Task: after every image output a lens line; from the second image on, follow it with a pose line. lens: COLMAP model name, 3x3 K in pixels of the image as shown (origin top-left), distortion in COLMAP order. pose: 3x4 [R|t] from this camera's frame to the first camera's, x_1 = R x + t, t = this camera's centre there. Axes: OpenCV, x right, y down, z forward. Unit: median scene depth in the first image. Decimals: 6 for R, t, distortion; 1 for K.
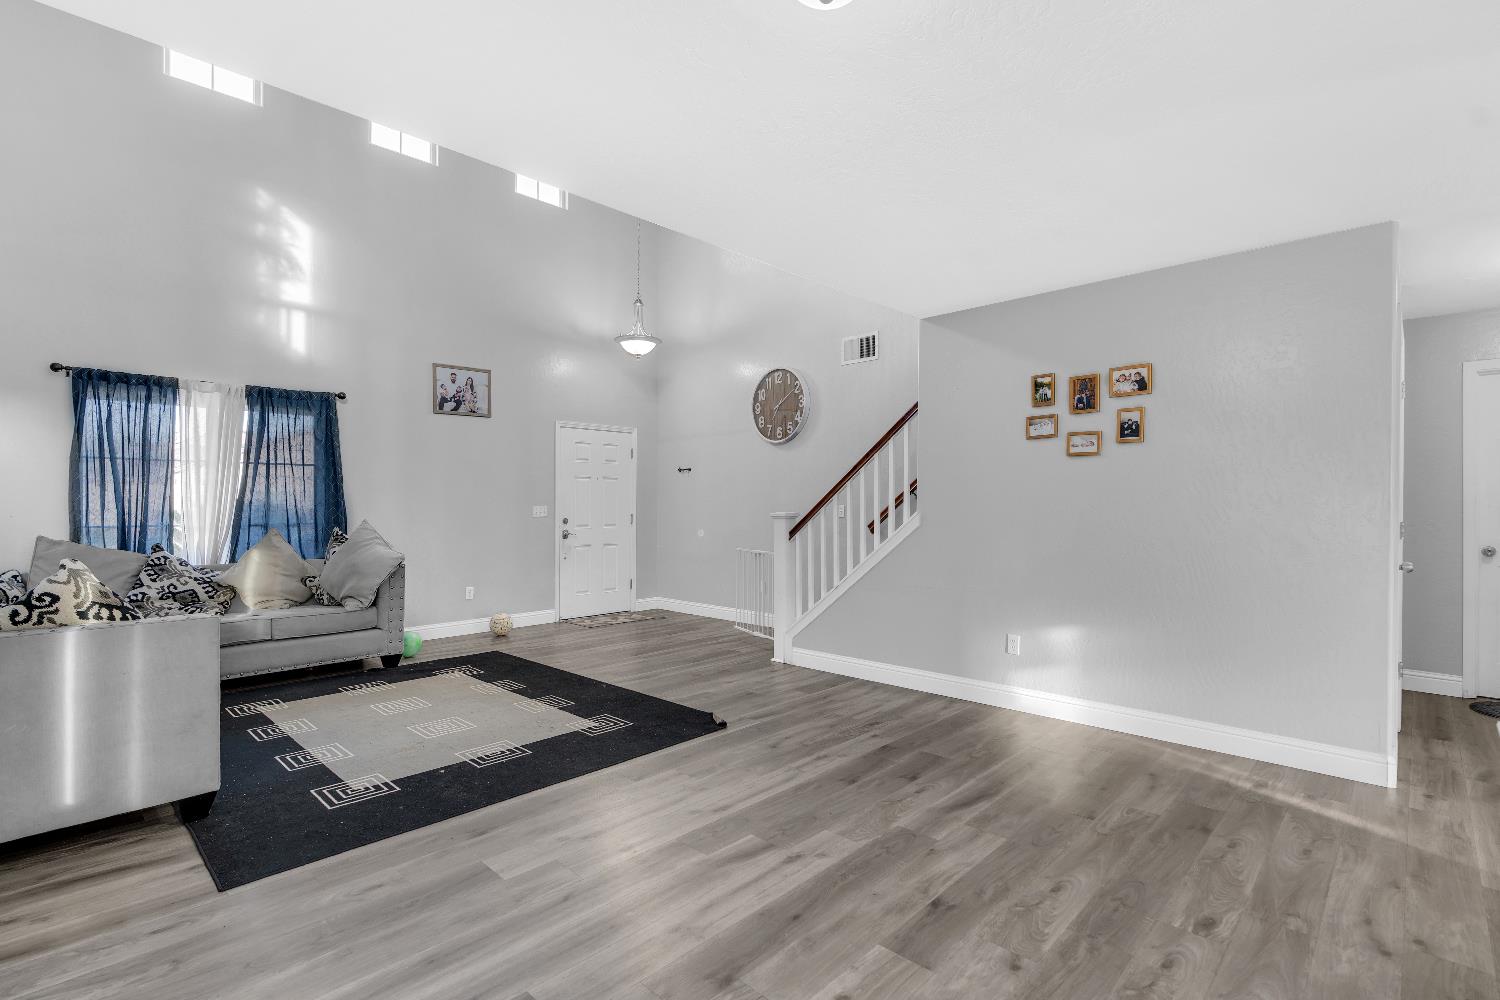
lens RADIAL K [[692.0, 0, 745.4], [0, 692.0, 503.4], [0, 0, 1]] dist [-0.001639, -0.000063]
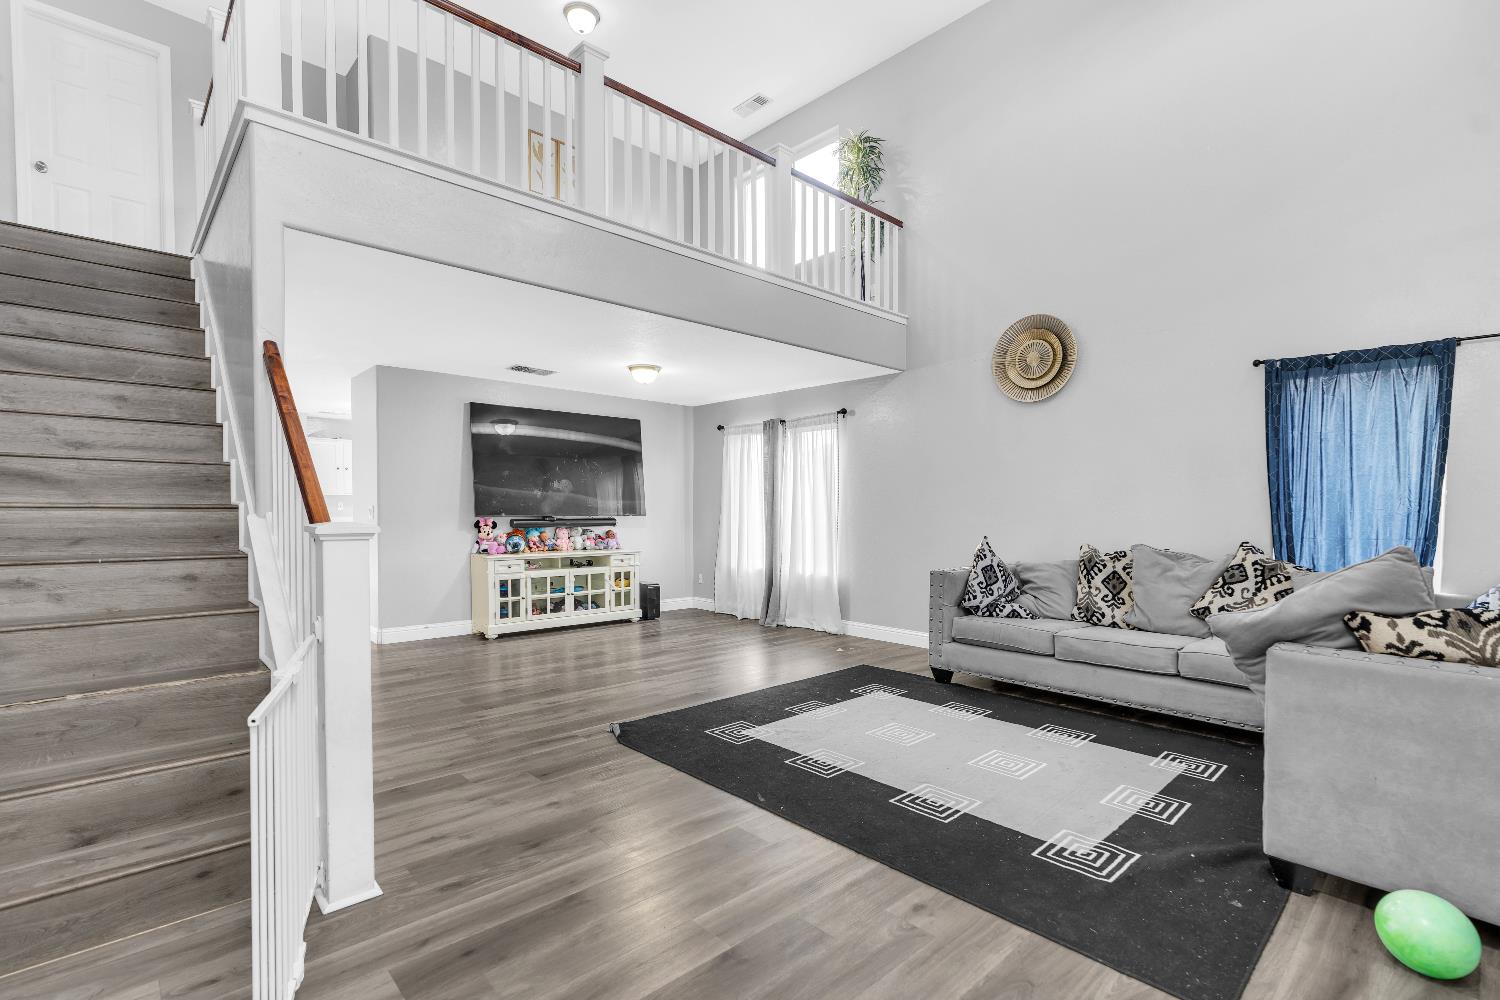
lens RADIAL K [[692.0, 0, 751.9], [0, 692.0, 507.3], [0, 0, 1]] dist [-0.001639, -0.000063]
pose [[-0.998732, -0.009484, 0.049445, -0.265791], [-0.009345, 0.999952, 0.003045, 0.001227], [-0.049471, 0.002580, -0.998772, 1.908184]]
